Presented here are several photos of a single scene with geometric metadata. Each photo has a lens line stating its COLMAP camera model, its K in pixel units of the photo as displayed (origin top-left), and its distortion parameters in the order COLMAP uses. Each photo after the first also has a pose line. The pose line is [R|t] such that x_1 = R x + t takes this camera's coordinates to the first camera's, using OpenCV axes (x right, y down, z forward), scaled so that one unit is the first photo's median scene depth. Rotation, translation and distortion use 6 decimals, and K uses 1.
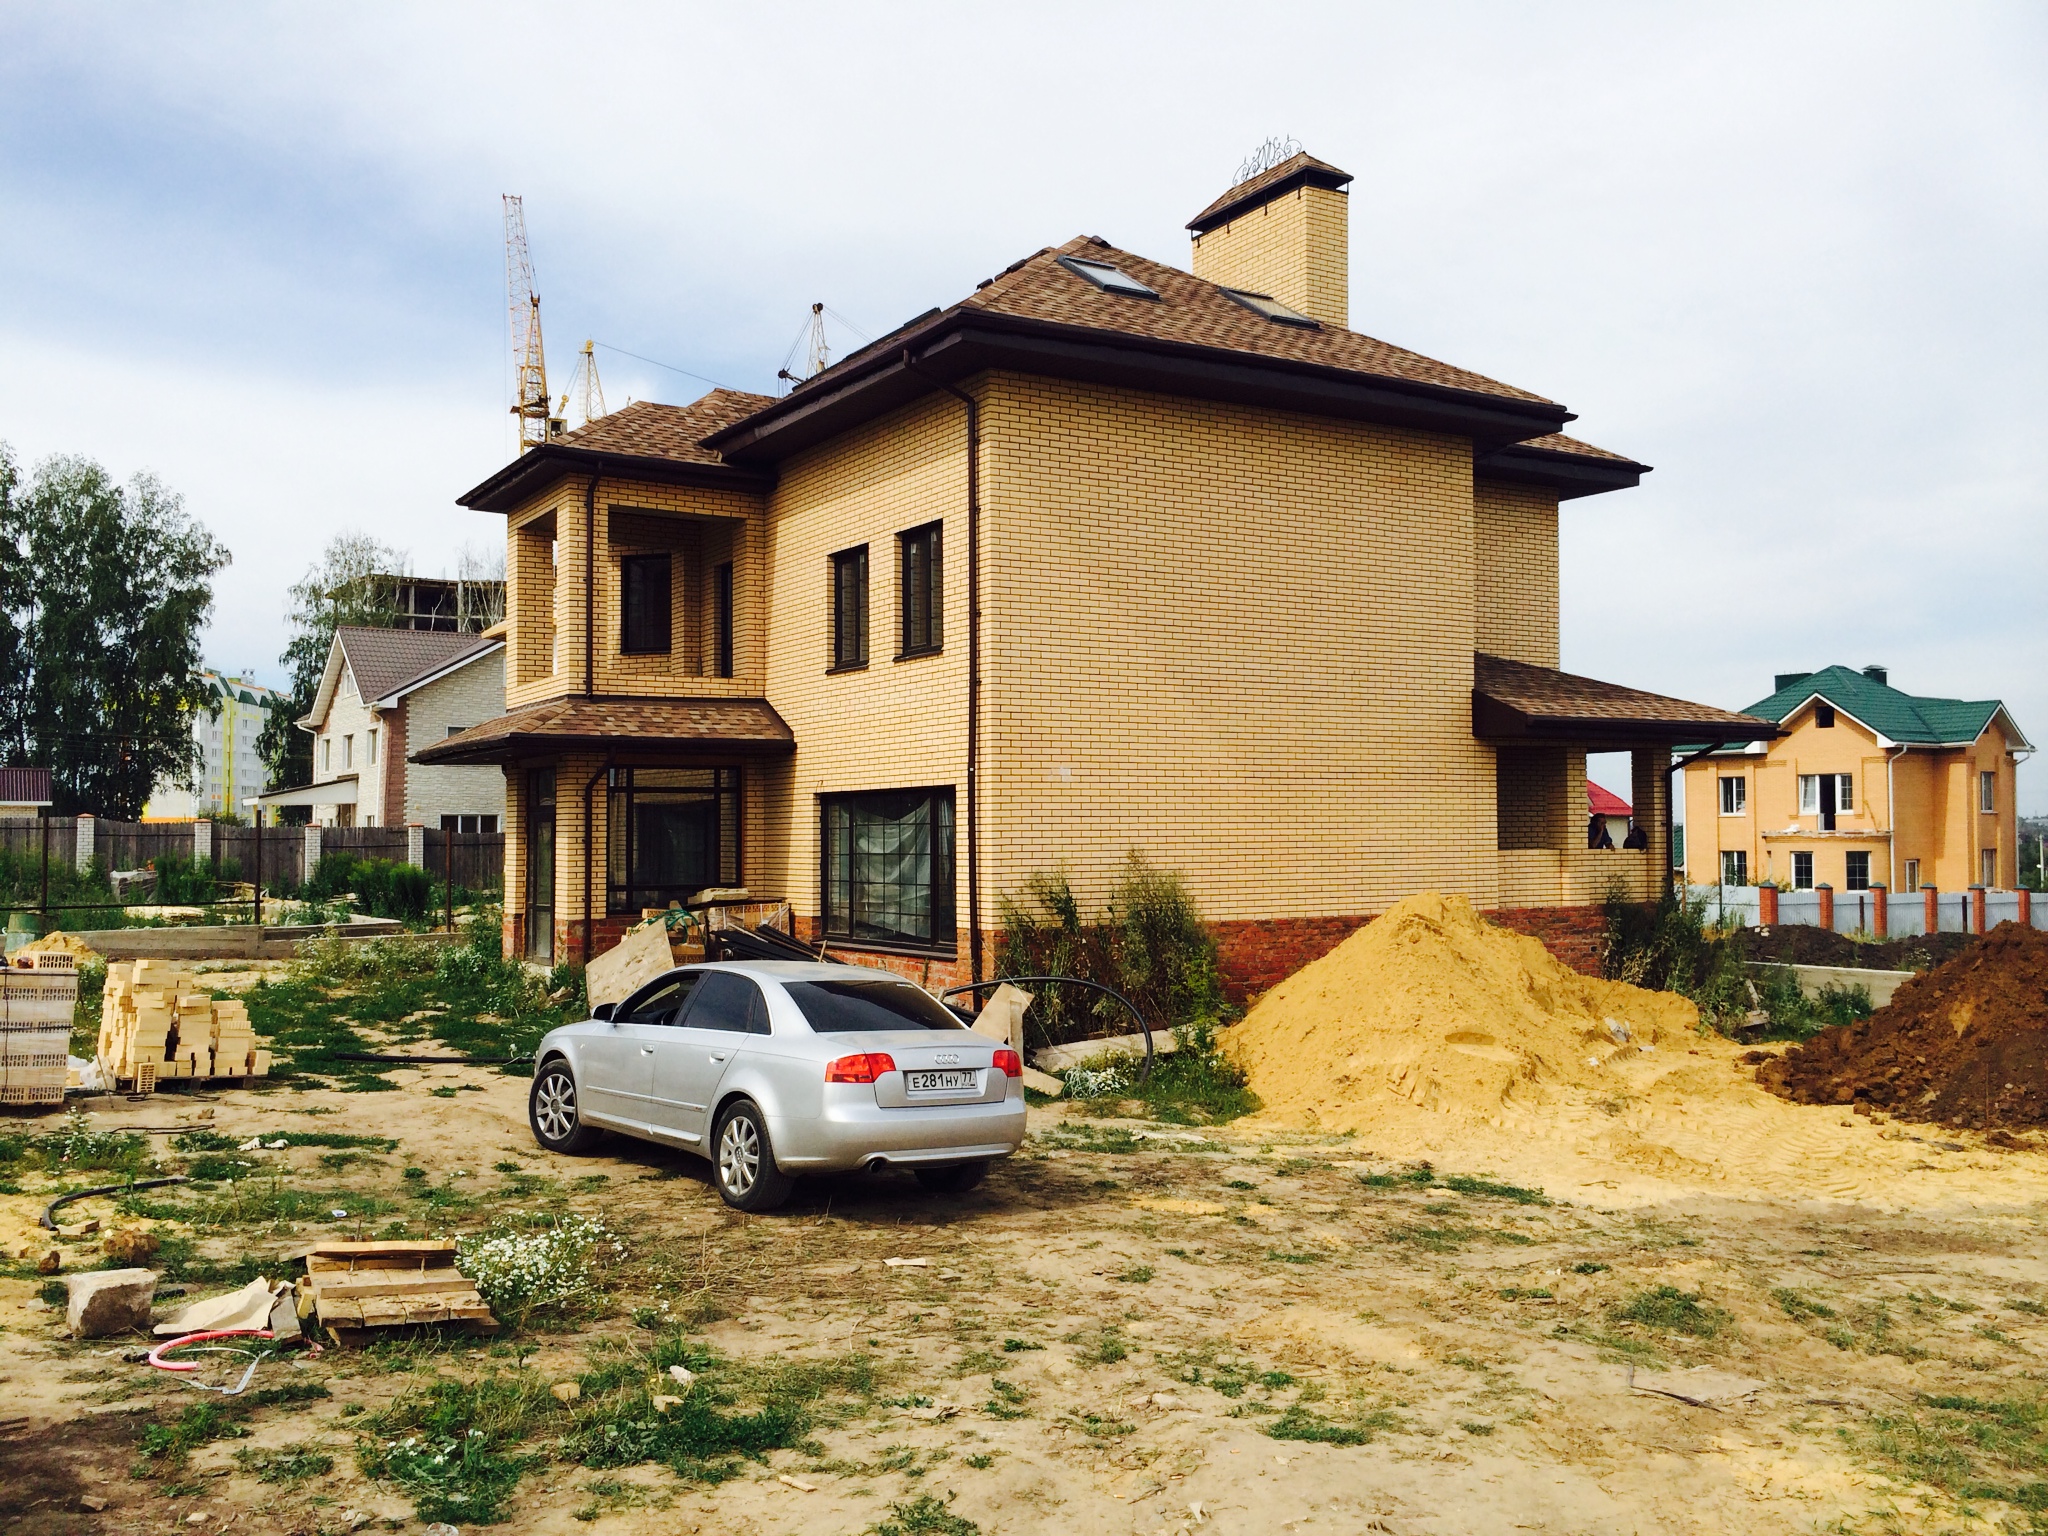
lens RADIAL K [[1748.9, 0, 1022.2], [0, 1748.9, 757.6], [0, 0, 1]] dist [0.095887, -0.129534]
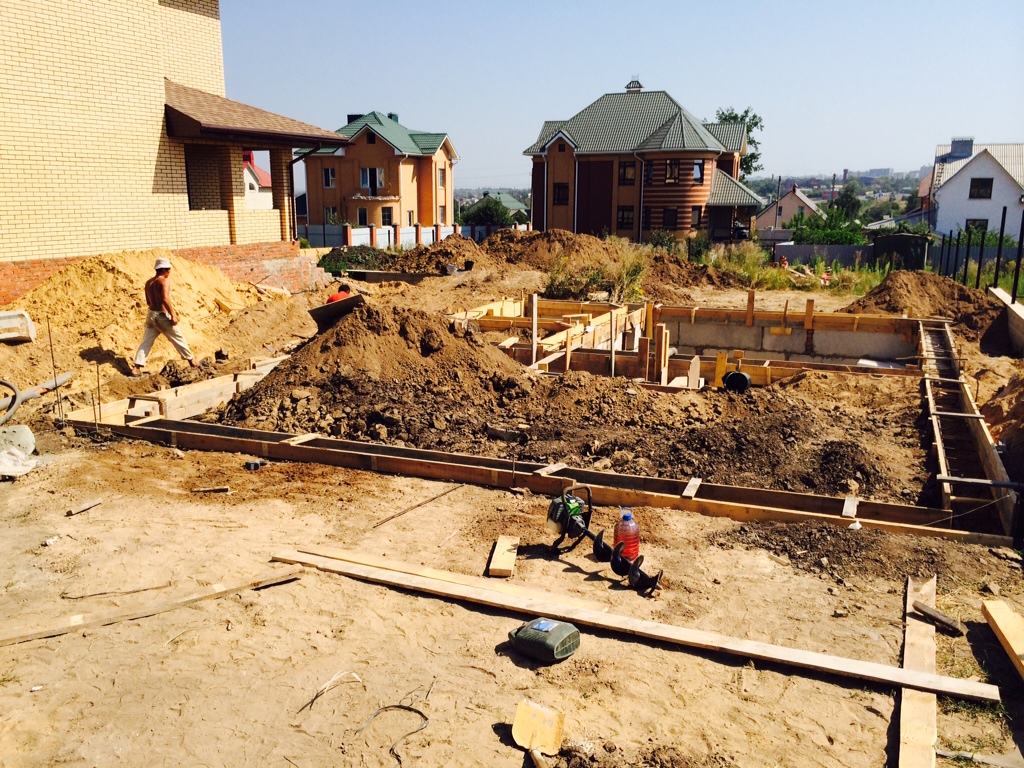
lens RADIAL K [[871.3, 0, 510.2], [0, 871.3, 381.2], [0, 0, 1]] dist [0.091651, -0.122980]
pose [[0.836406, -0.107805, 0.537404, 0.100733], [-0.029621, 0.970143, 0.240717, 0.001891], [-0.547309, -0.217256, 0.808240, 0.234778]]
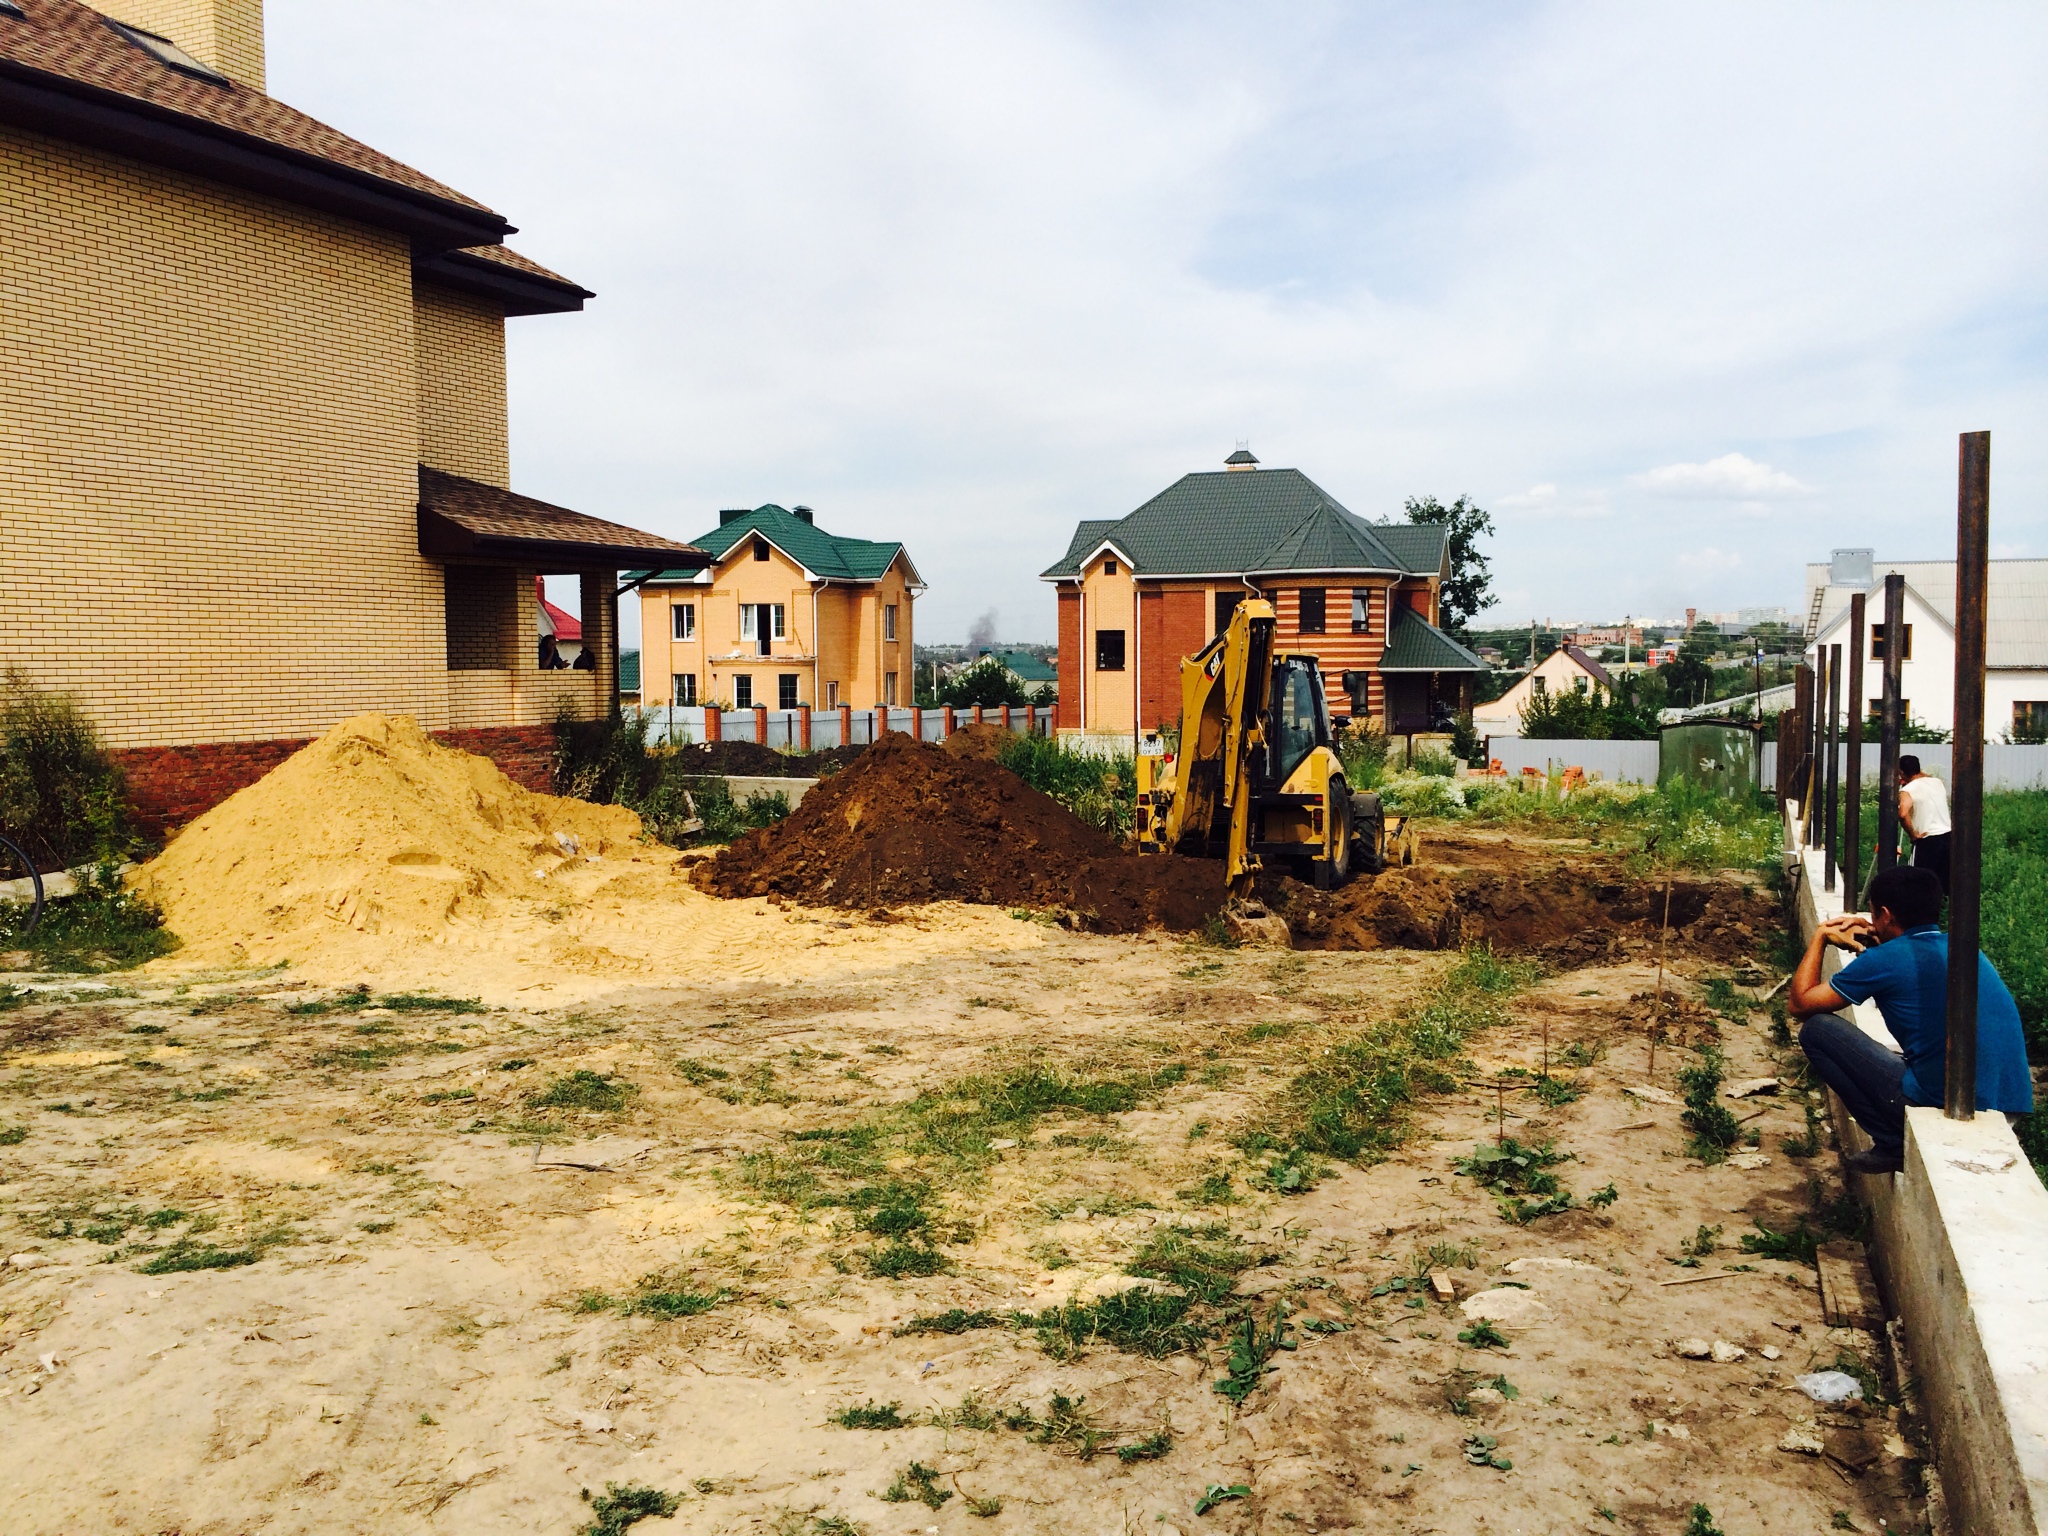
lens RADIAL K [[1742.5, 0, 1020.4], [0, 1742.5, 762.5], [0, 0, 1]] dist [0.091651, -0.122980]
pose [[0.841138, -0.027354, 0.540128, 0.009536], [-0.028382, 0.995111, 0.094595, 0.002482], [-0.540075, -0.094897, 0.836250, -0.007052]]
